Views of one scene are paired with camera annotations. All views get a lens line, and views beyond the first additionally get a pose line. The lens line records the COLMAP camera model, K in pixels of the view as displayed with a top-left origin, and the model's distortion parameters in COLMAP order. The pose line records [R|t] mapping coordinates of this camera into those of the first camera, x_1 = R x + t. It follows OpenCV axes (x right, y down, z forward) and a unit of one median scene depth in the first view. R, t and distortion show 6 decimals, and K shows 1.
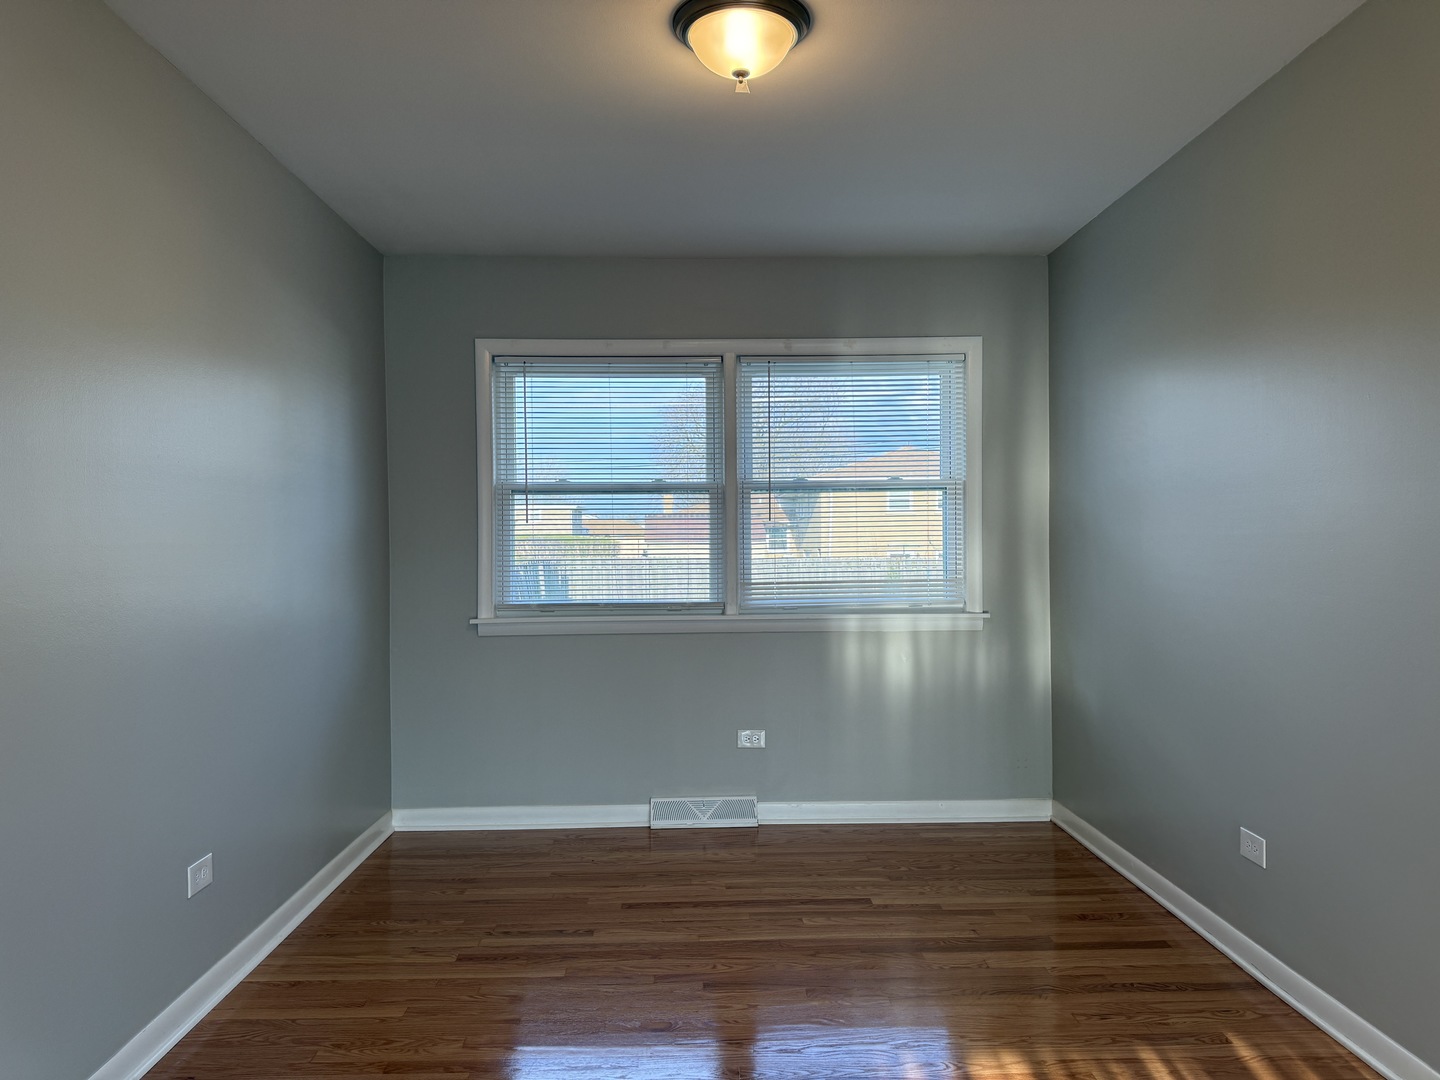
lens RADIAL K [[1046.8, 0, 723.0], [0, 1046.8, 536.5], [0, 0, 1]] dist [0.062061, -0.005929]
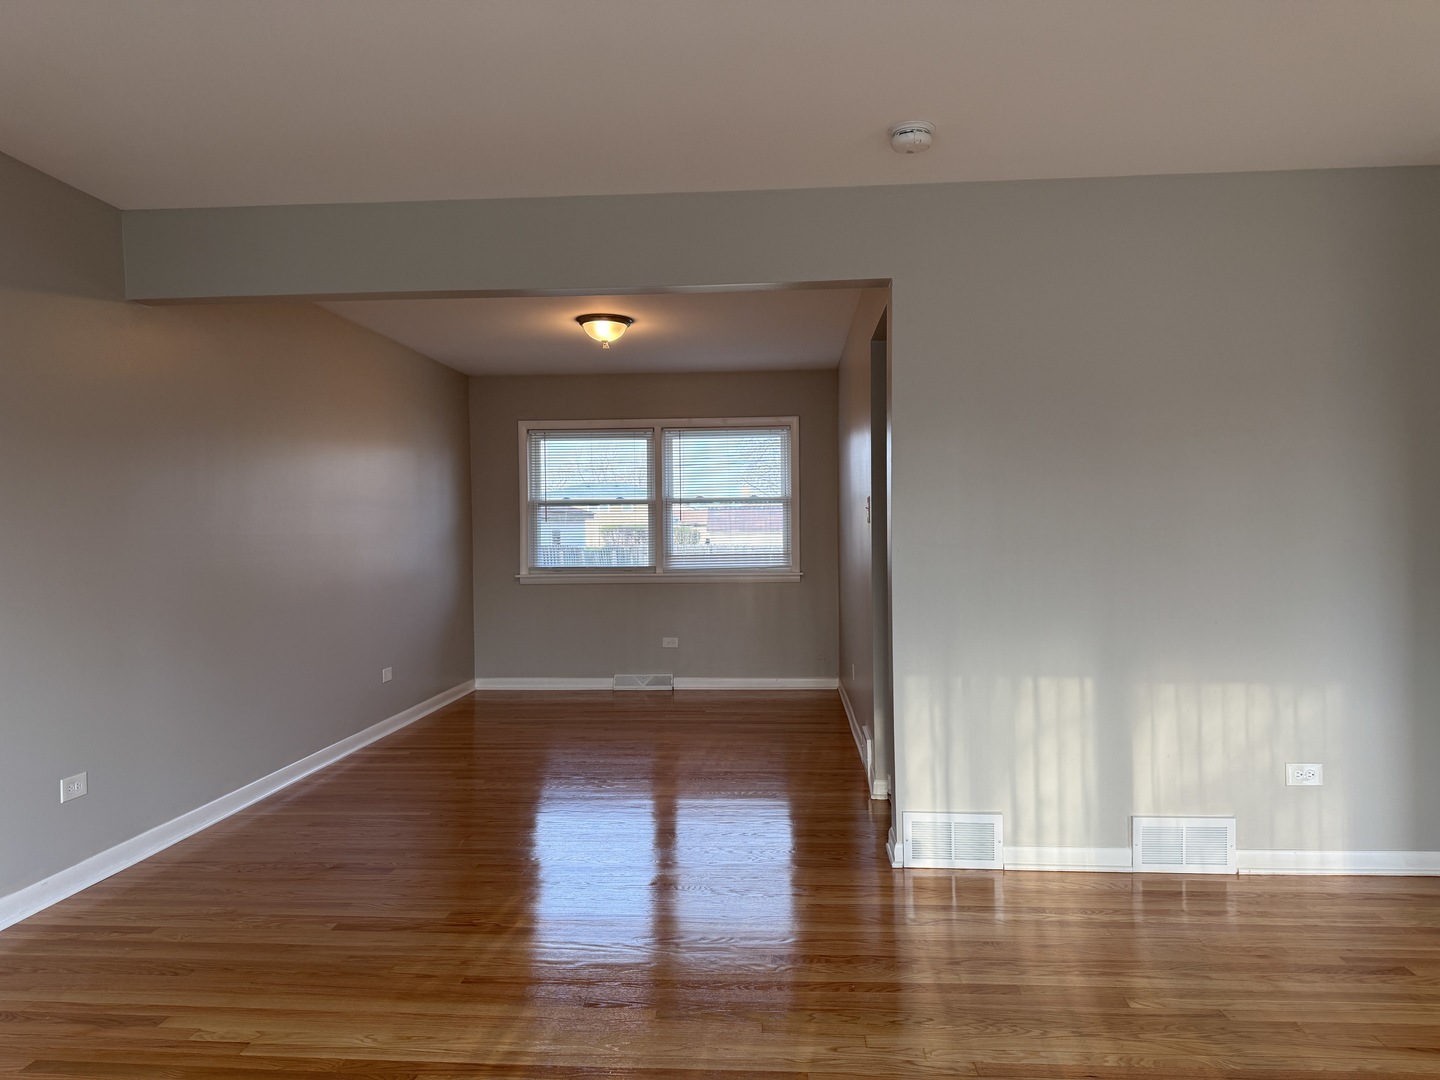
lens RADIAL K [[1046.8, 0, 720.9], [0, 1046.8, 537.6], [0, 0, 1]] dist [0.062061, -0.005929]
pose [[0.995729, -0.003070, -0.092268, 0.276421], [0.003825, 0.999961, 0.008004, 0.000277], [0.092240, -0.008323, 0.995702, -0.762296]]
